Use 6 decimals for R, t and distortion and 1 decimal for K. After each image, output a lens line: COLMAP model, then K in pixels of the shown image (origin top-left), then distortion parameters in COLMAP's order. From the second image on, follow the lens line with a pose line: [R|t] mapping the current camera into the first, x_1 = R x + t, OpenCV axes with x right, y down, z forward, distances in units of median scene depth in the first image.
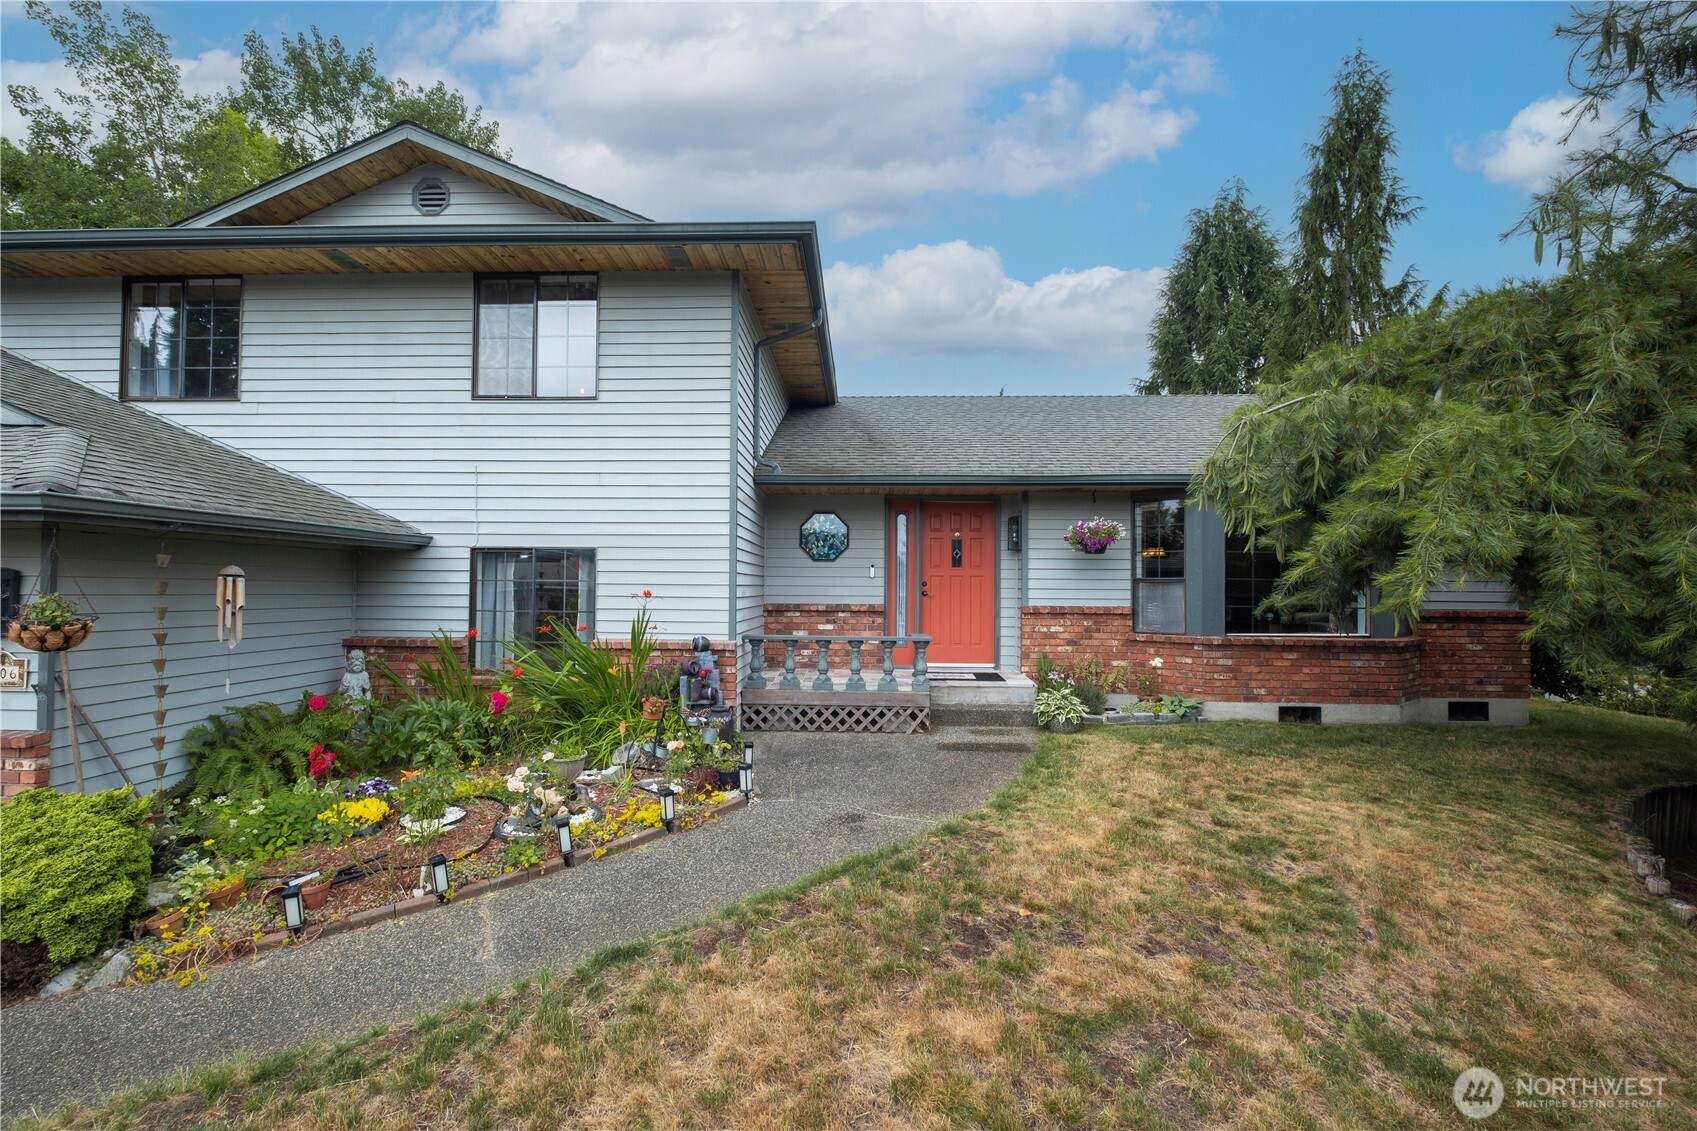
lens RADIAL K [[737.3, 0, 848.5], [0, 737.3, 565.5], [0, 0, 1]] dist [-0.002617, -0.000761]
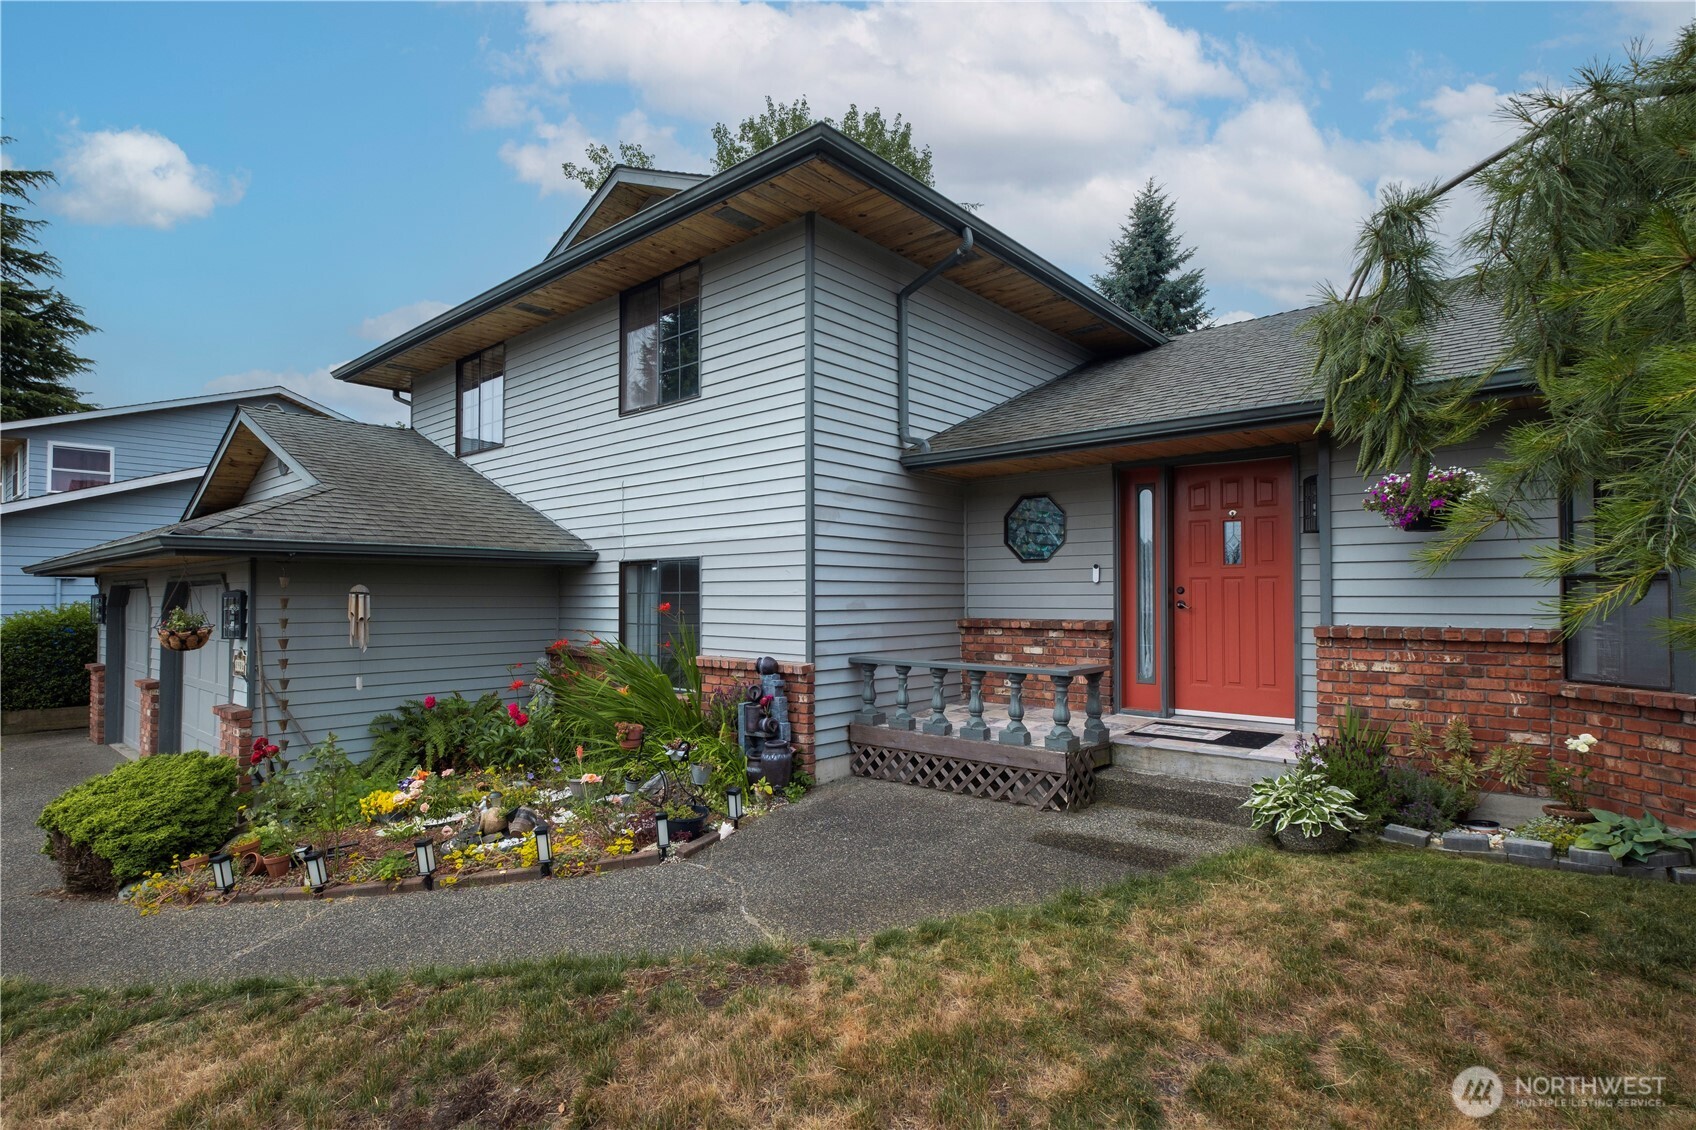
lens RADIAL K [[830.6, 0, 848.0], [0, 830.6, 565.0], [0, 0, 1]] dist [0.002493, -0.001387]
pose [[0.779009, -0.032513, -0.626169, 0.432863], [0.026811, 0.999469, -0.018541, 0.009794], [0.626439, -0.002345, 0.779467, 0.283858]]
